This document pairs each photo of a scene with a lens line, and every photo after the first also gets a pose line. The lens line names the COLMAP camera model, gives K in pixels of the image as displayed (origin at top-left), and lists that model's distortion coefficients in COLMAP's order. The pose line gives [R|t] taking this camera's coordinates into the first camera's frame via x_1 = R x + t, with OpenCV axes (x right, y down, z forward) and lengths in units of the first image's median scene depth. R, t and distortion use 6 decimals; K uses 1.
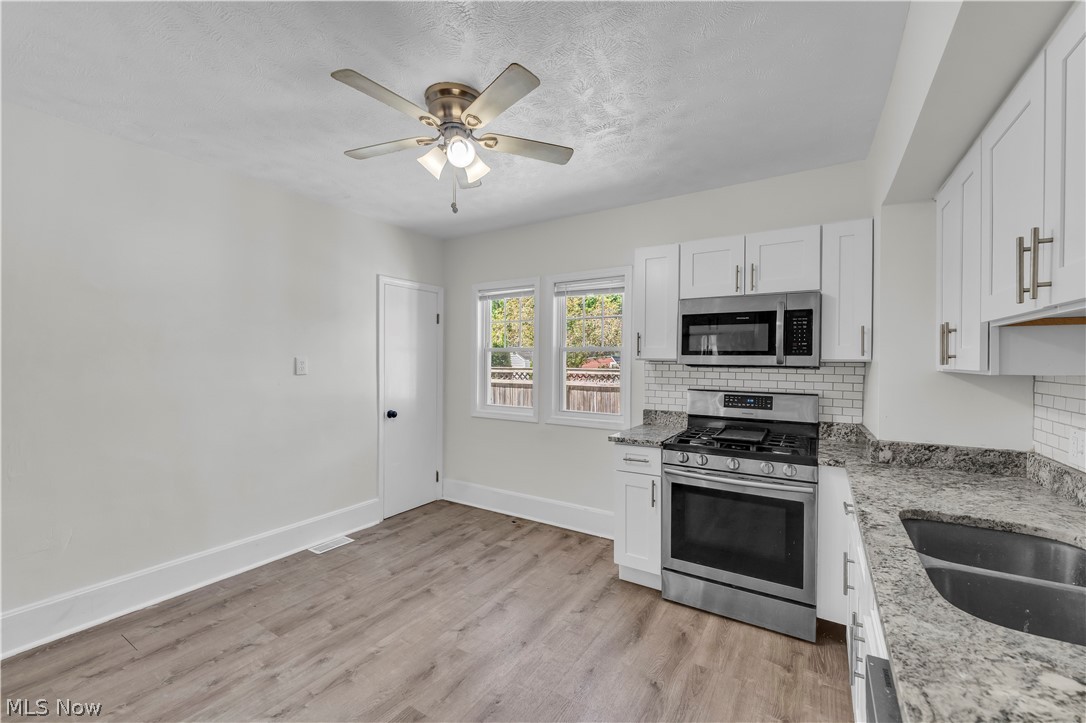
lens RADIAL K [[441.6, 0, 544.6], [0, 441.6, 363.9], [0, 0, 1]] dist [-0.000371, -0.000386]
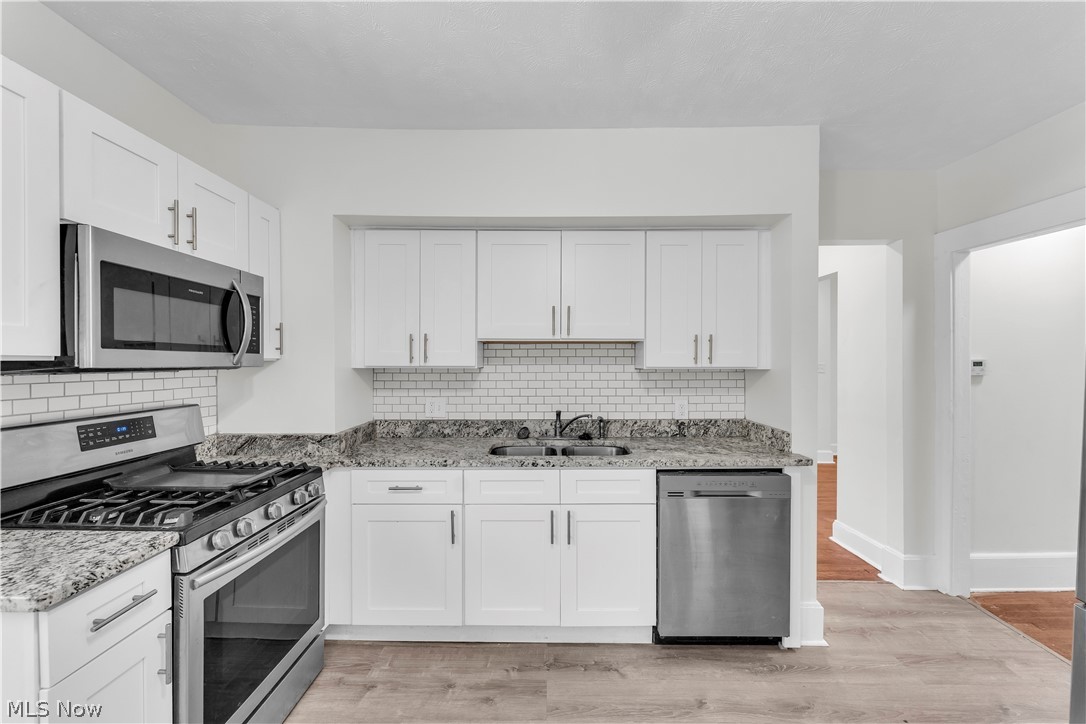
lens RADIAL K [[441.6, 0, 544.6], [0, 441.6, 361.1], [0, 0, 1]] dist [-0.000371, -0.000386]
pose [[-0.526931, -0.001673, 0.849906, -0.323827], [0.003735, 0.999984, 0.004284, -0.006027], [-0.849900, 0.005432, -0.526916, 0.856970]]
